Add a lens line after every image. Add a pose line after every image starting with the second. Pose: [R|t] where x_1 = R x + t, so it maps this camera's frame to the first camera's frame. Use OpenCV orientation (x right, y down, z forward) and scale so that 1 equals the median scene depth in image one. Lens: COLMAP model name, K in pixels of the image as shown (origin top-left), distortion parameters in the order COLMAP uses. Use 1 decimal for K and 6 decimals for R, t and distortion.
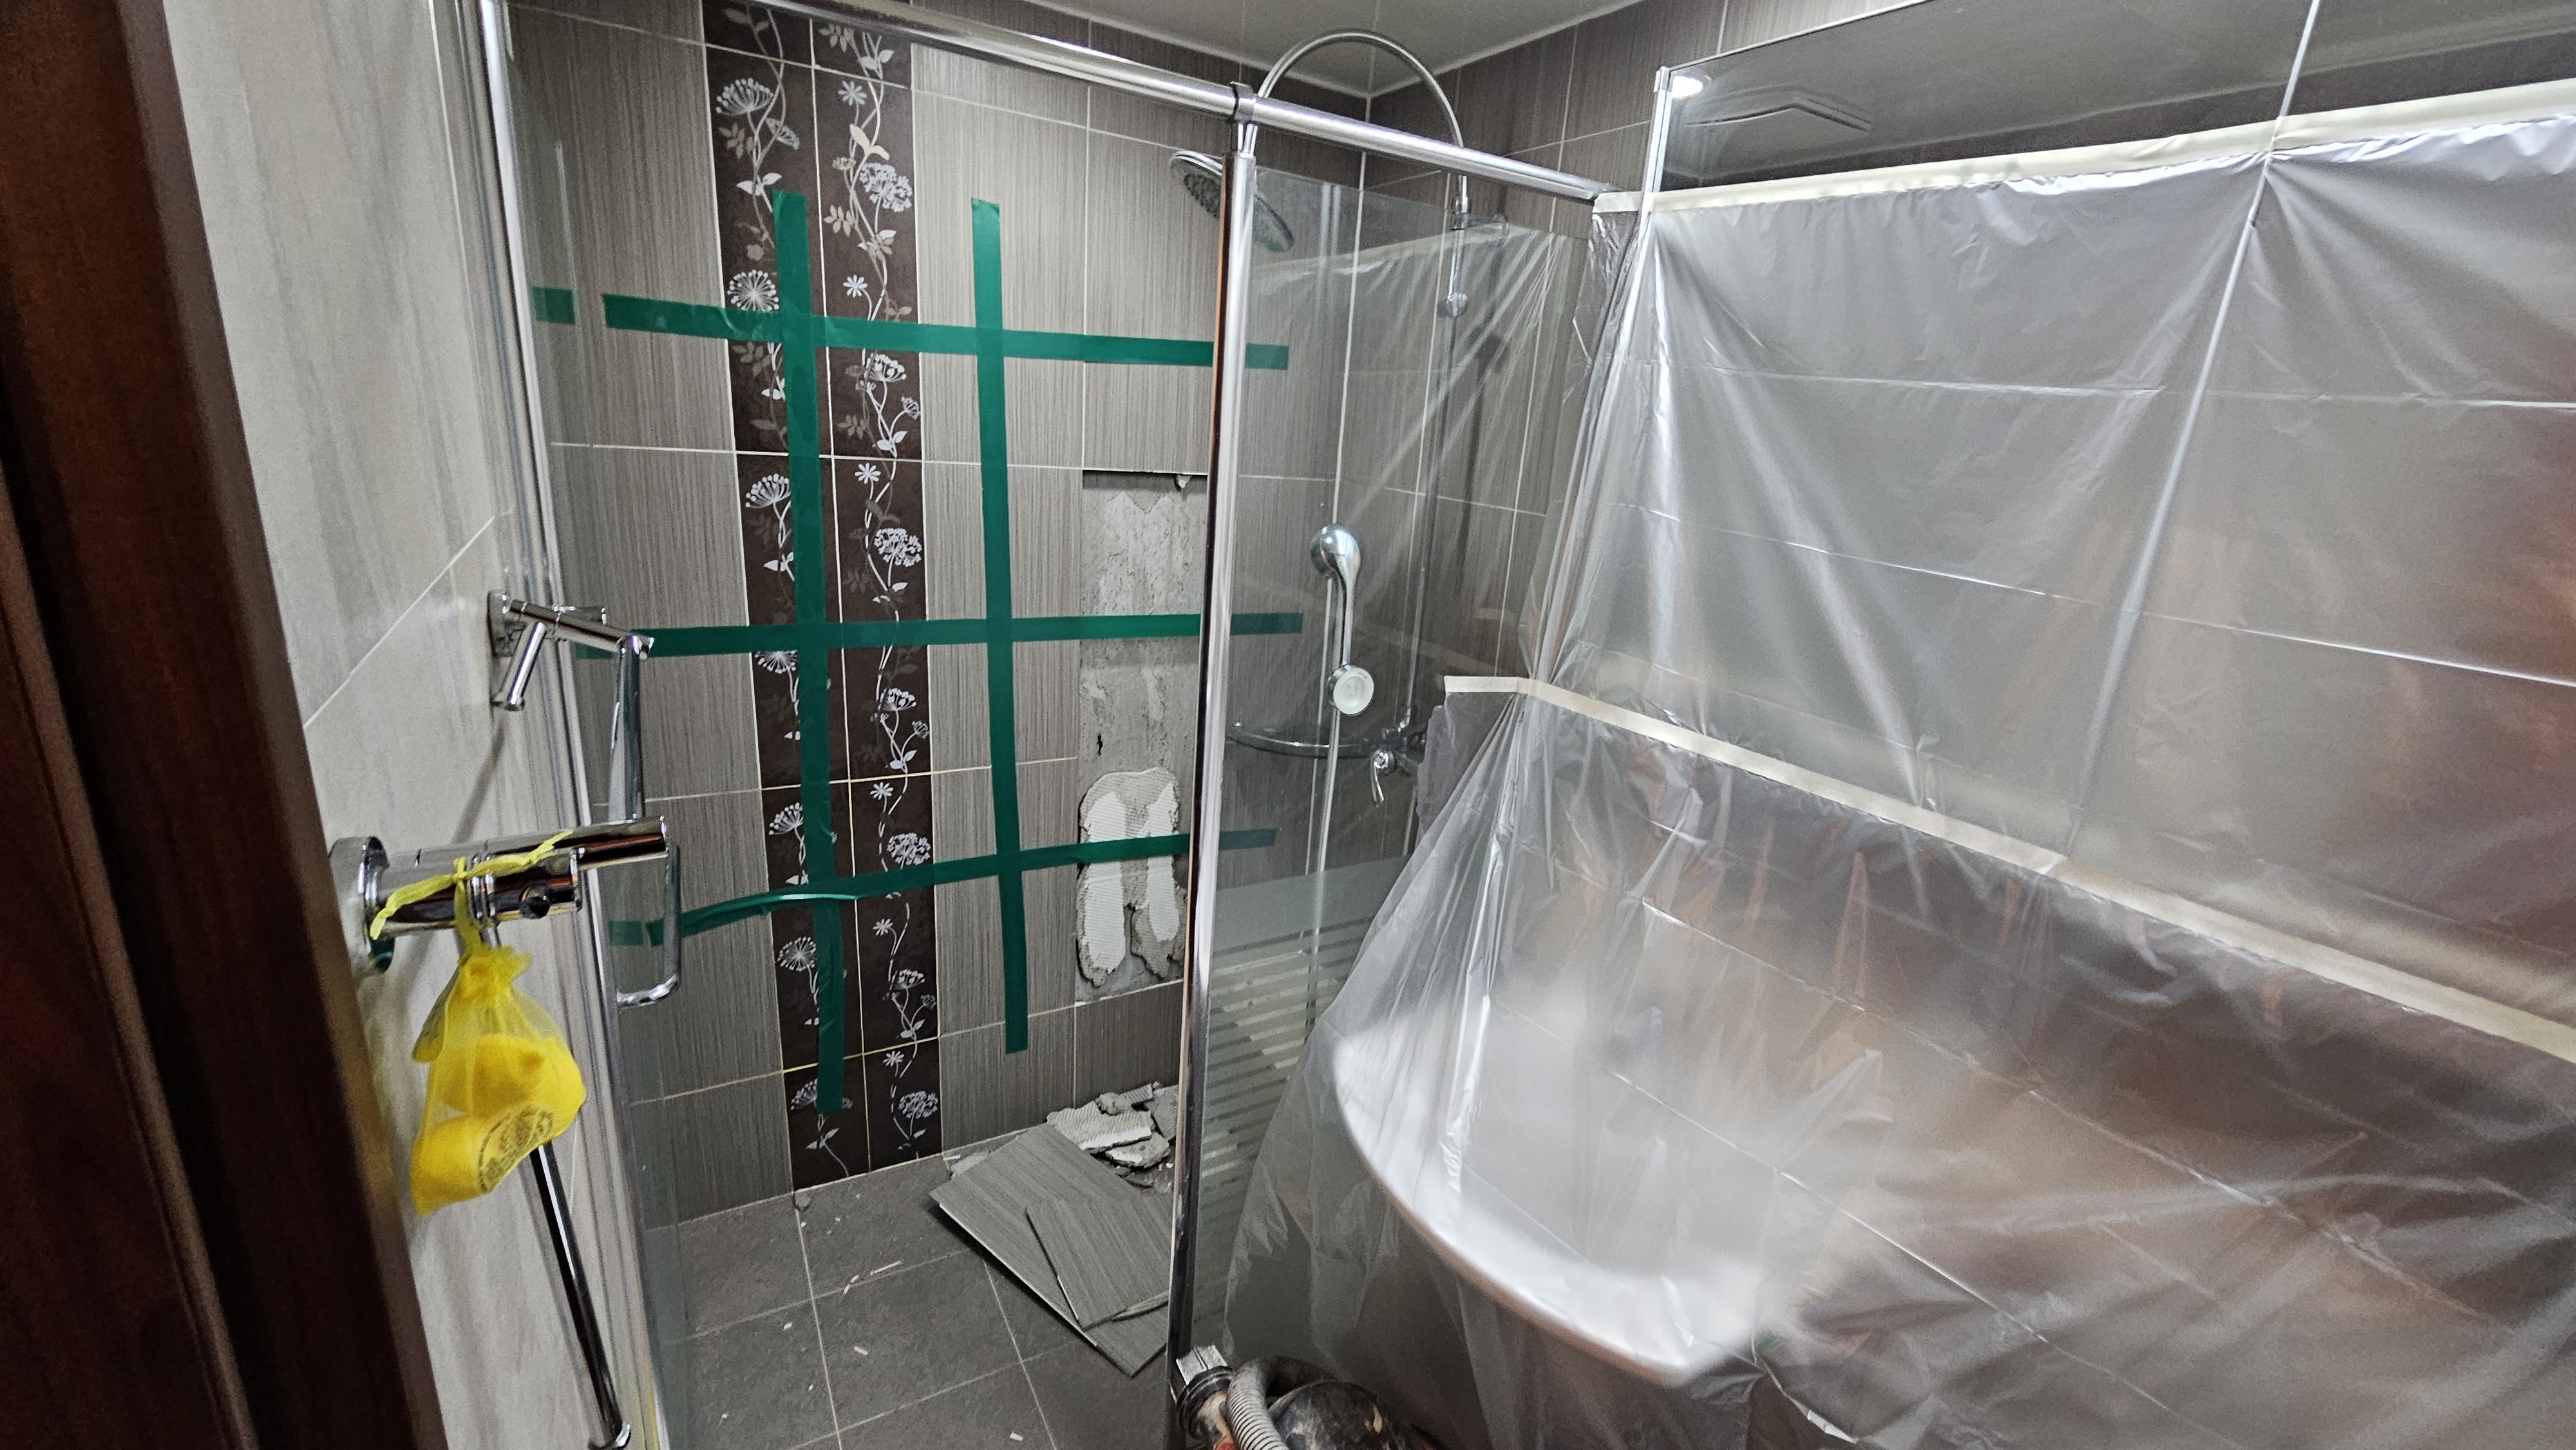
lens RADIAL K [[1051.5, 0, 1327.2], [0, 1051.5, 723.4], [0, 0, 1]] dist [-0.002101, -0.000259]
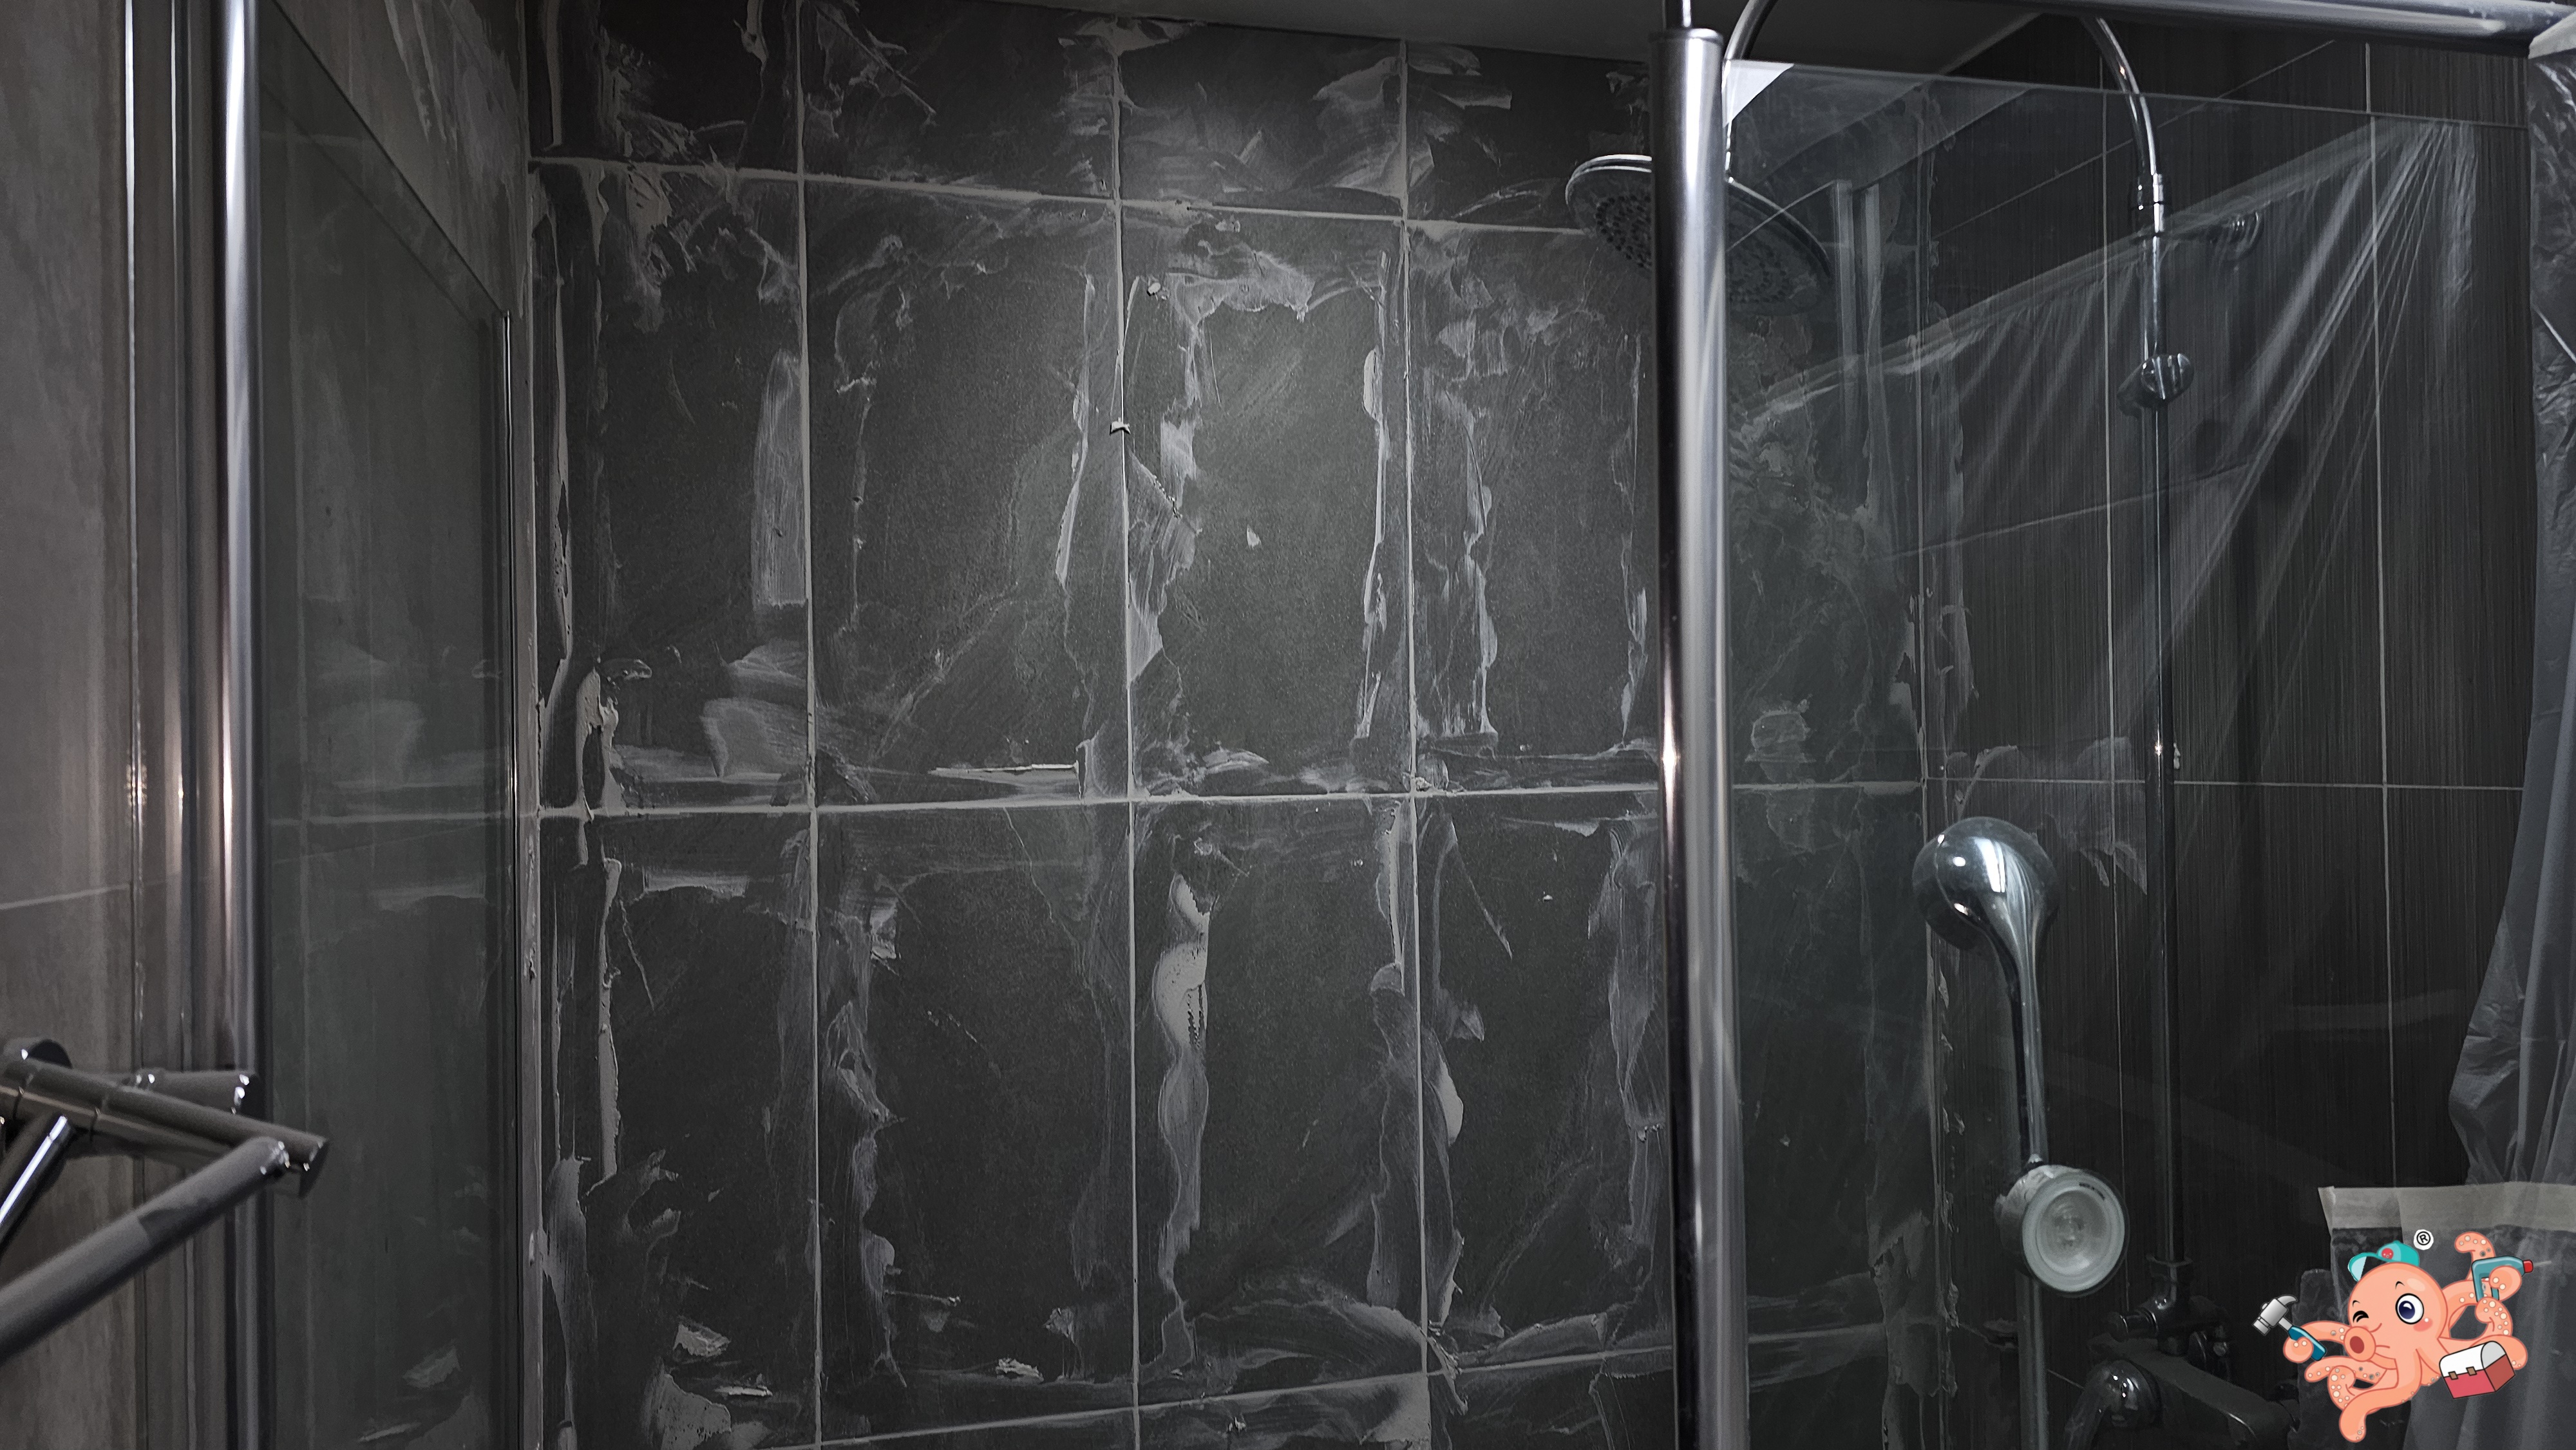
lens RADIAL K [[1708.1, 0, 1317.5], [0, 1708.1, 747.0], [0, 0, 1]] dist [0.086645, -0.088713]
pose [[0.951580, -0.098705, -0.291123, -0.028678], [0.009675, 0.956194, -0.292573, -0.012226], [0.307248, 0.275590, 0.910850, 0.209201]]
